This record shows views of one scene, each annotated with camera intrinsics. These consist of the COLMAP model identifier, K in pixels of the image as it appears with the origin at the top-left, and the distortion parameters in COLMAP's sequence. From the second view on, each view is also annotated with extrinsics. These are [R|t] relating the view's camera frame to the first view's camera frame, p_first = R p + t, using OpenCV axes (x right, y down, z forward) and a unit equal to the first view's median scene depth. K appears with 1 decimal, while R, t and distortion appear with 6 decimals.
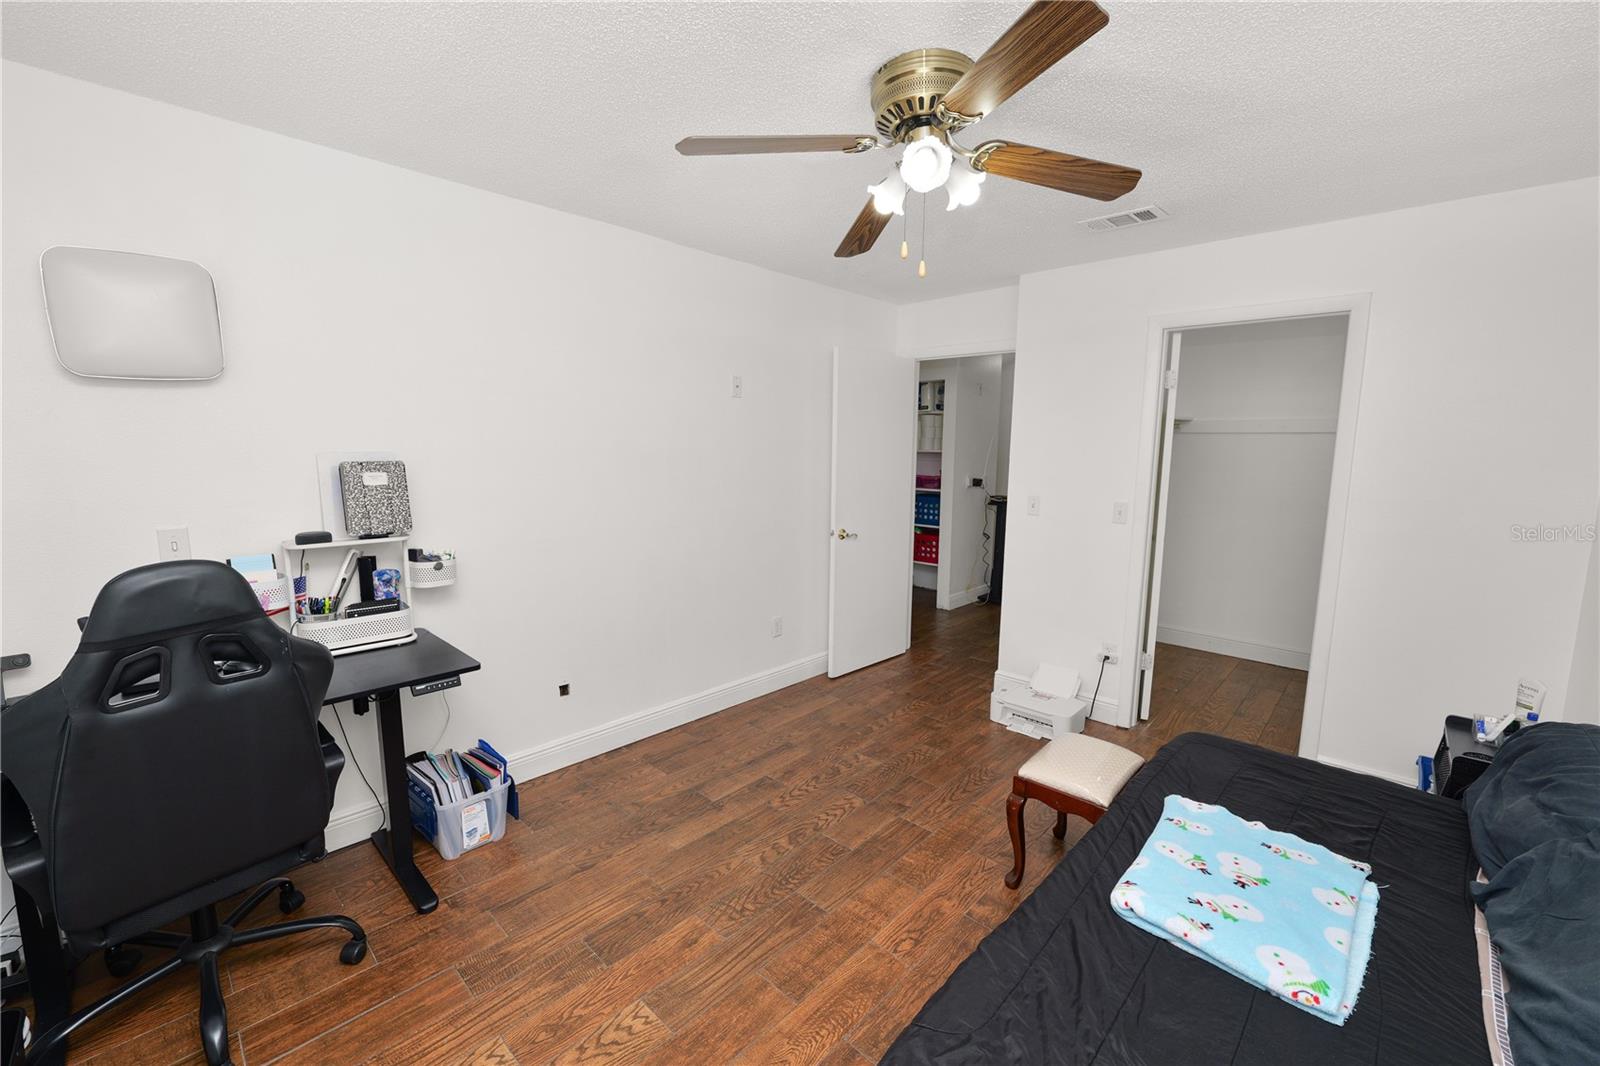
lens RADIAL K [[652.7, 0, 800.8], [0, 652.7, 526.3], [0, 0, 1]] dist [-0.010572, 0.000636]
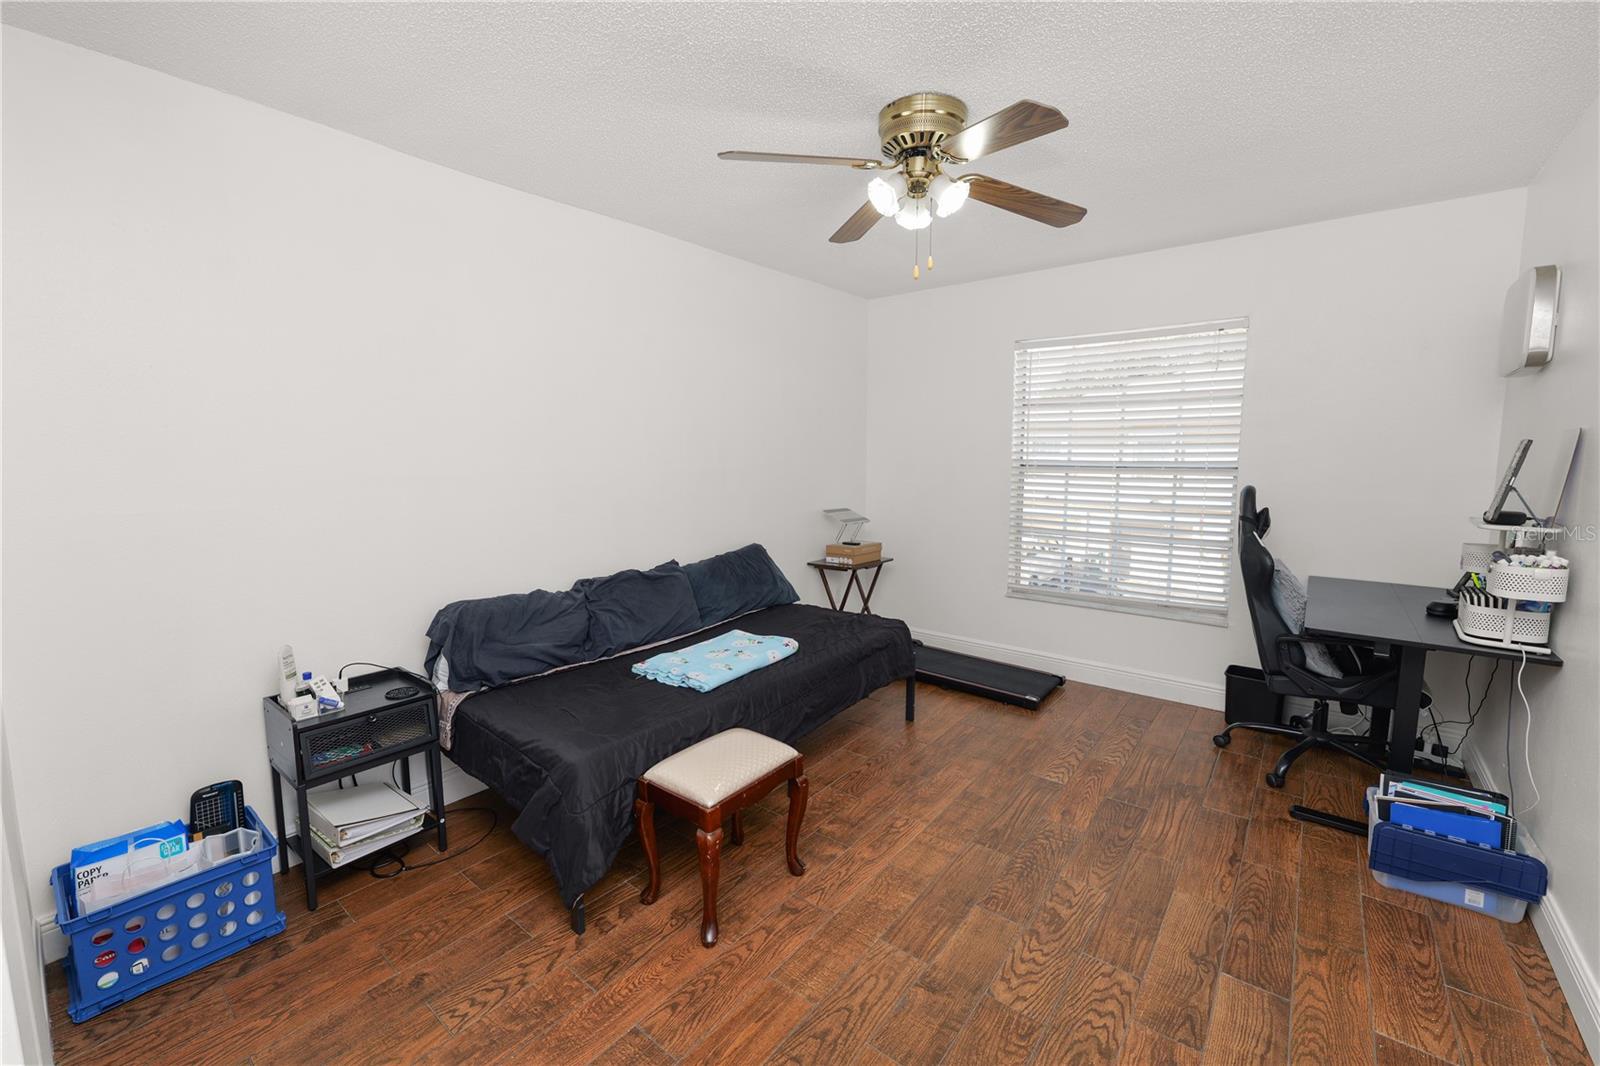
lens RADIAL K [[652.7, 0, 800.8], [0, 652.7, 526.3], [0, 0, 1]] dist [-0.010572, 0.000636]
pose [[-0.996020, -0.009183, -0.088654, 0.401650], [-0.029565, 0.972400, 0.231439, -0.163942], [0.084082, 0.233138, -0.968802, 1.775421]]
